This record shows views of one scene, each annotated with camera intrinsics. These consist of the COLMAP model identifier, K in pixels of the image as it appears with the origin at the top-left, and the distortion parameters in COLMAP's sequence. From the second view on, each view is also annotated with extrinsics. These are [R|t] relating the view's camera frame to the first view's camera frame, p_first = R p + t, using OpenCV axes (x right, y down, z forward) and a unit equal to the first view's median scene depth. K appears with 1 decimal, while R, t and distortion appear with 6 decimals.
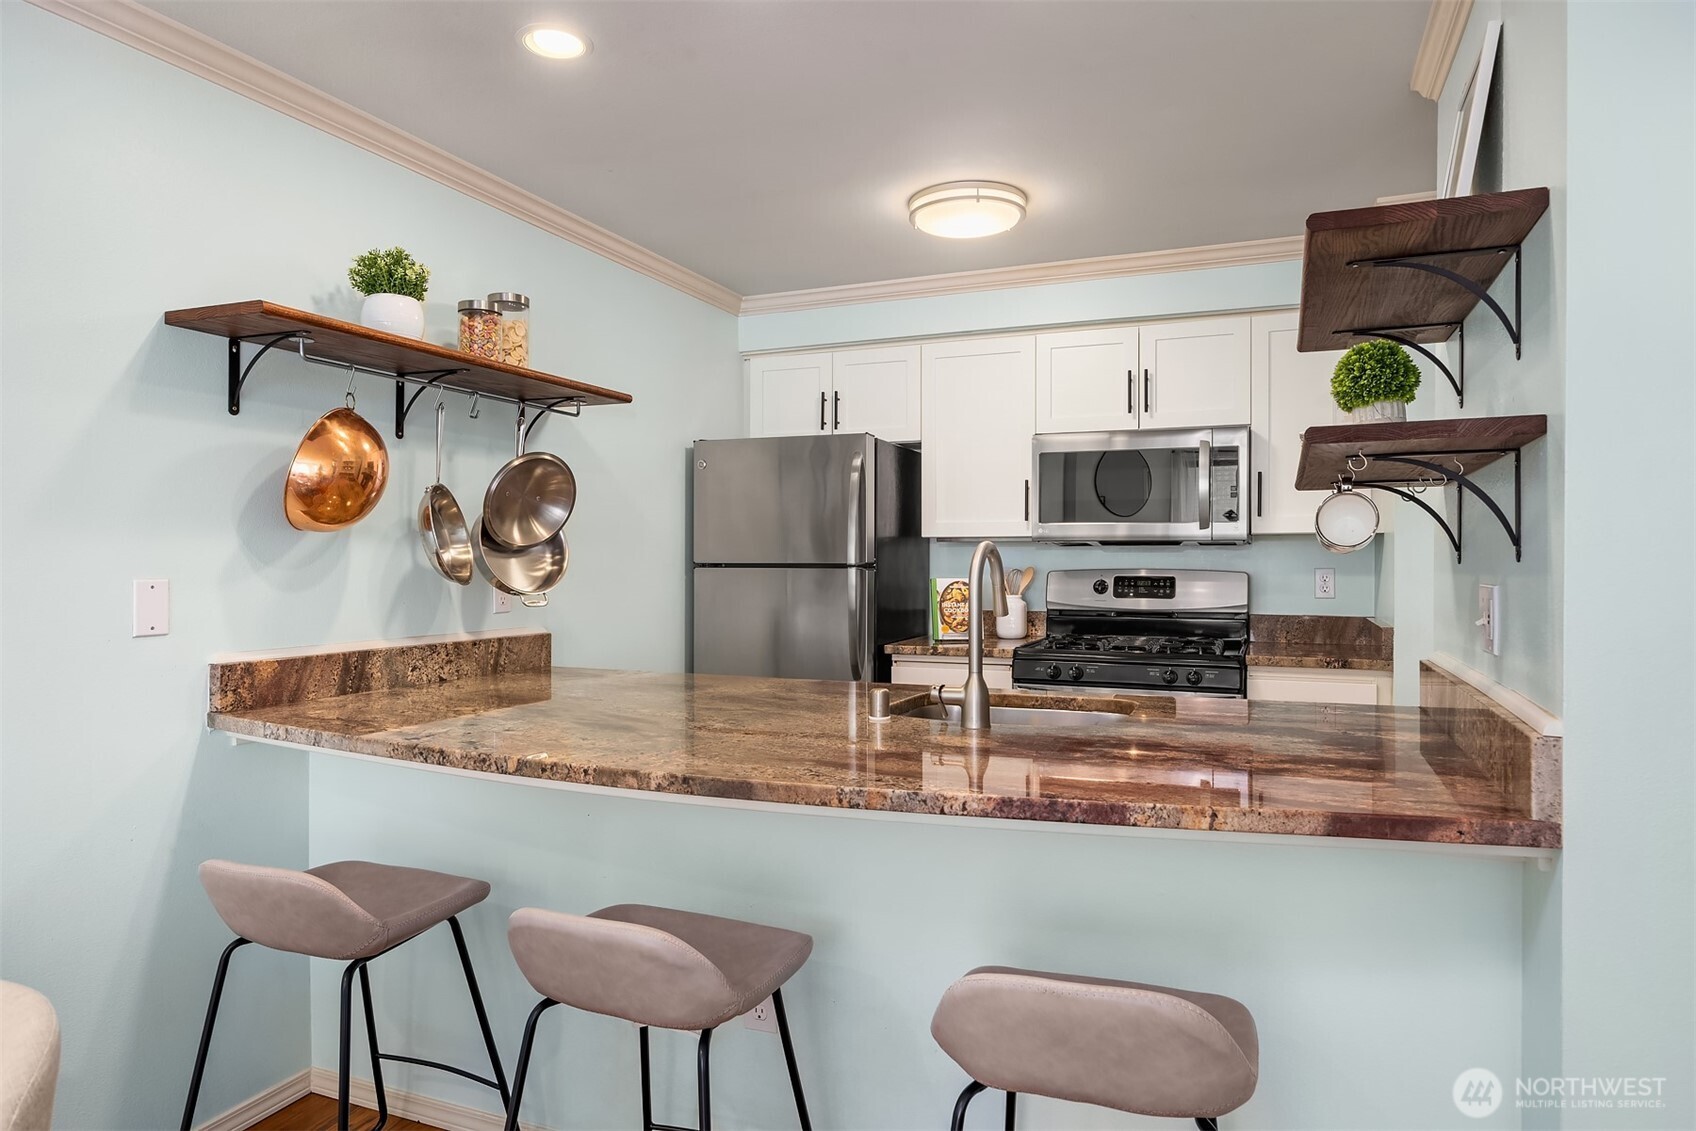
lens RADIAL K [[1017.6, 0, 858.0], [0, 1017.6, 568.4], [0, 0, 1]] dist [-0.000154, -0.000399]
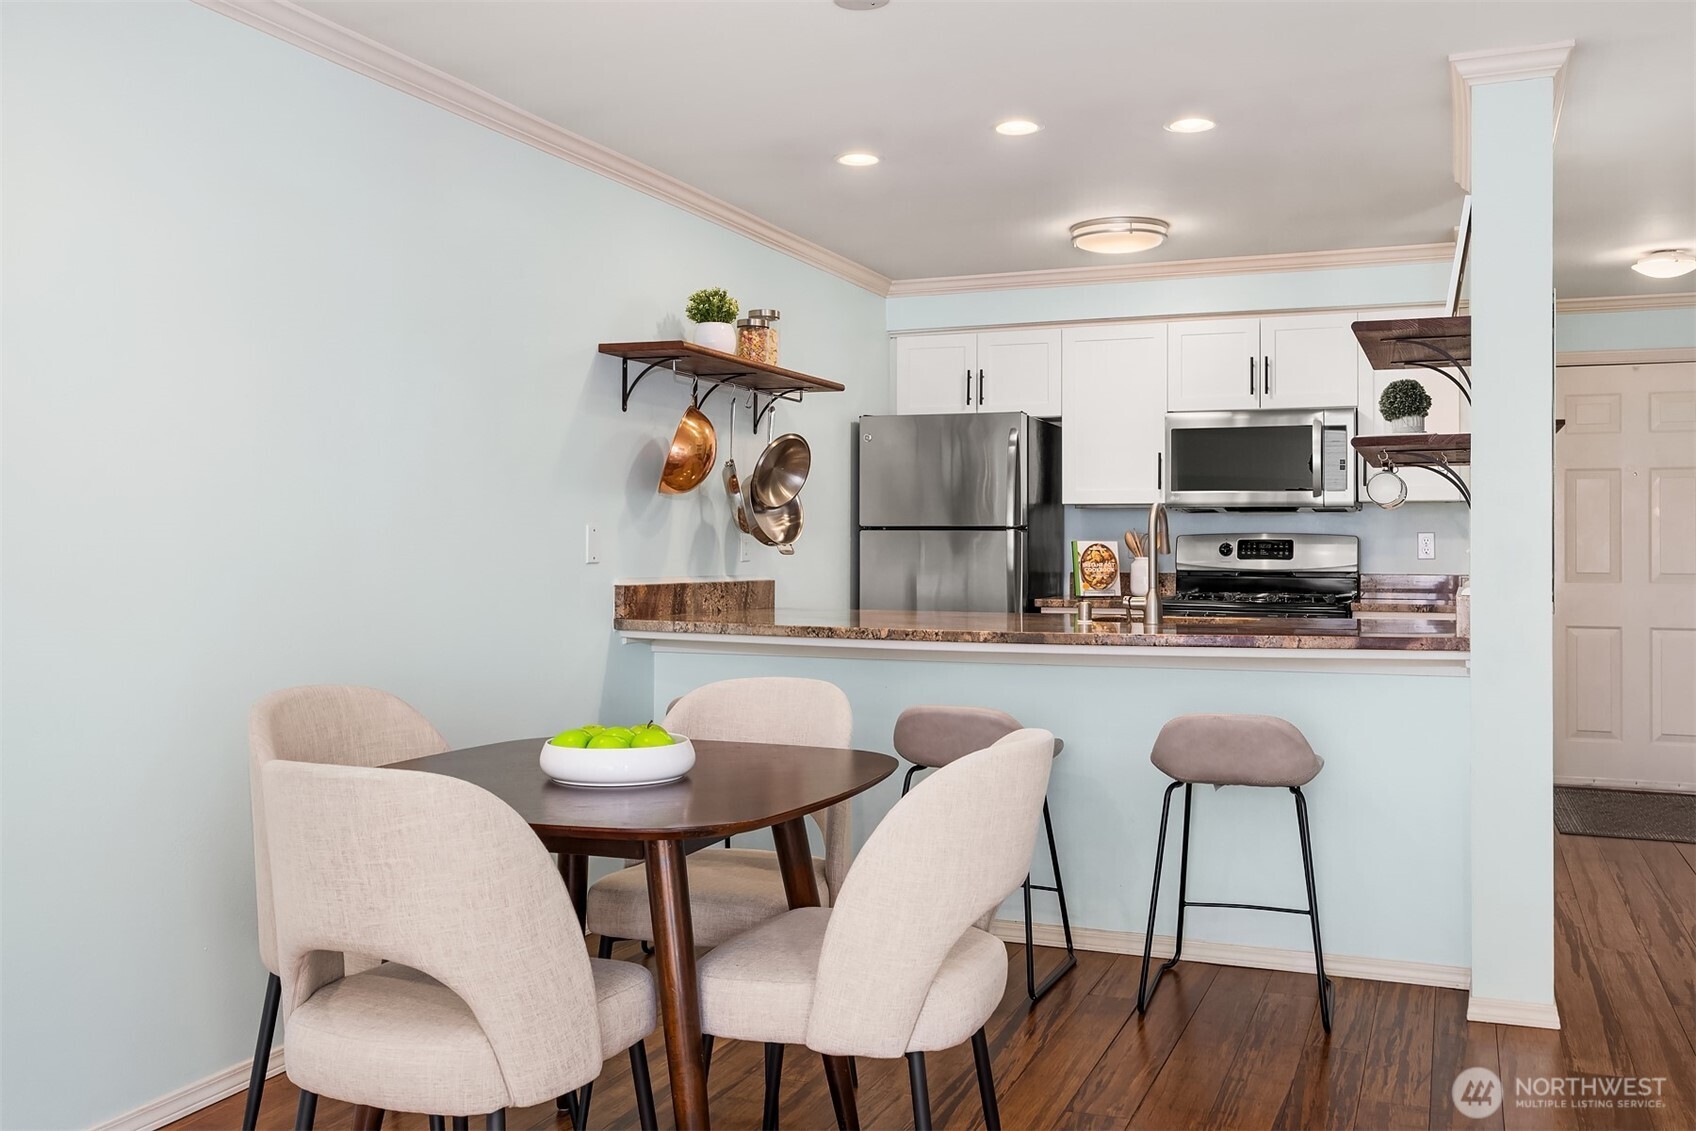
lens RADIAL K [[1474.6, 0, 838.7], [0, 1474.6, 525.1], [0, 0, 1]] dist [-0.030091, 0.002599]
pose [[0.999946, 0.004196, -0.009476, -0.210590], [-0.004414, 0.999724, -0.023080, 0.038701], [0.009376, 0.023121, 0.999689, -0.758772]]
